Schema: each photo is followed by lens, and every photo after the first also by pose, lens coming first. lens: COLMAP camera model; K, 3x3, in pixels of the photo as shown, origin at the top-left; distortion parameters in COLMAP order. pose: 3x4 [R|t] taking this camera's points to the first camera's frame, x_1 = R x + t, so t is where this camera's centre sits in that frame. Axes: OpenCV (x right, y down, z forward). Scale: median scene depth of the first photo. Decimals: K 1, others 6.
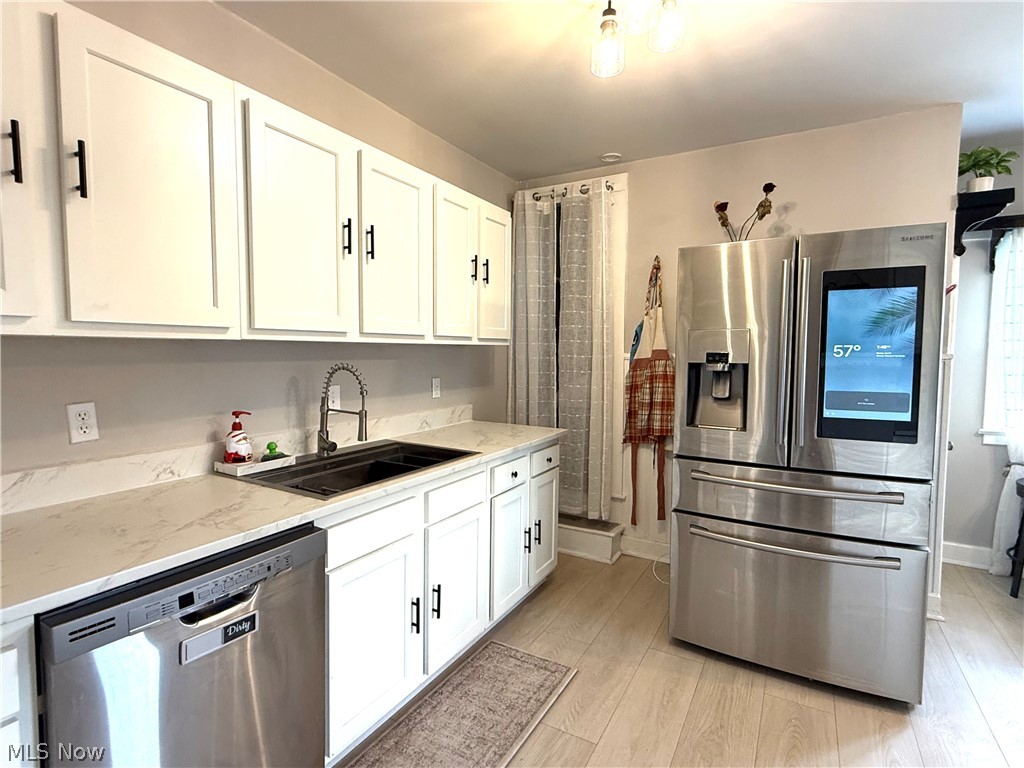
lens RADIAL K [[537.6, 0, 509.7], [0, 537.6, 386.0], [0, 0, 1]] dist [0.000735, 0.001294]
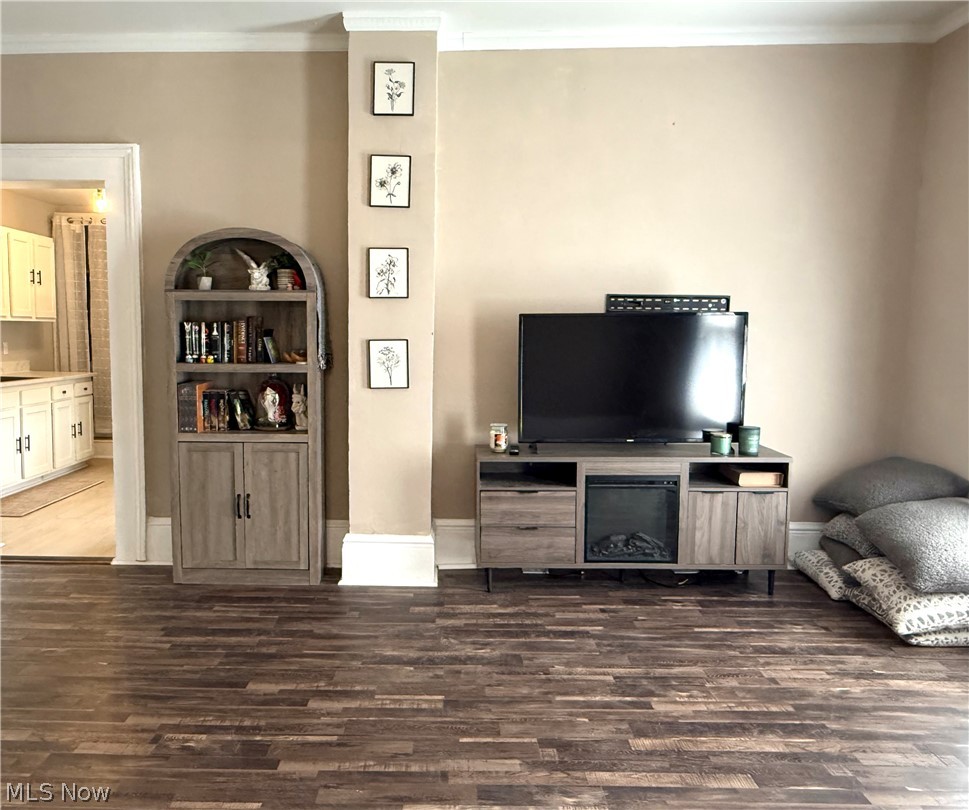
lens RADIAL K [[862.9, 0, 482.6], [0, 862.9, 406.9], [0, 0, 1]] dist [-0.003292, -0.005661]
pose [[0.880972, -0.040005, 0.471473, -0.142608], [0.030372, 0.999146, 0.028028, 0.203960], [-0.472192, -0.010373, 0.881435, -2.643069]]
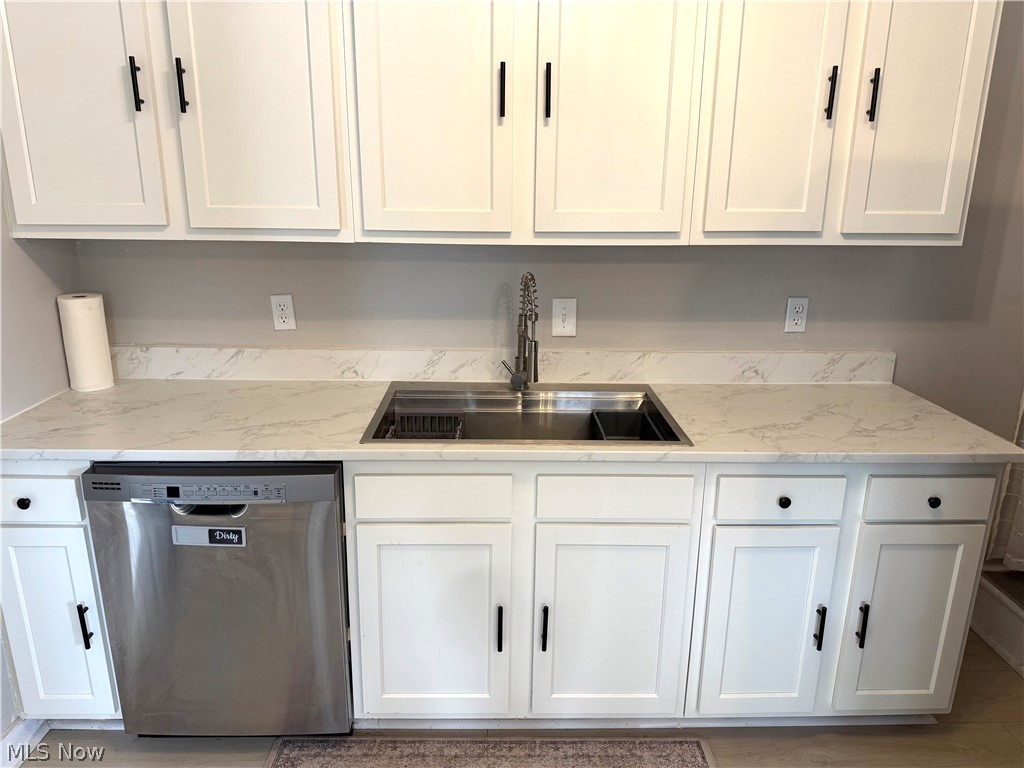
lens RADIAL K [[739.7, 0, 511.1], [0, 739.7, 387.9], [0, 0, 1]] dist [0.029545, -0.017980]
pose [[0.498311, 0.225029, -0.837286, 0.543405], [-0.061869, 0.972497, 0.224547, -0.111021], [0.864788, -0.060092, 0.498528, 0.462988]]
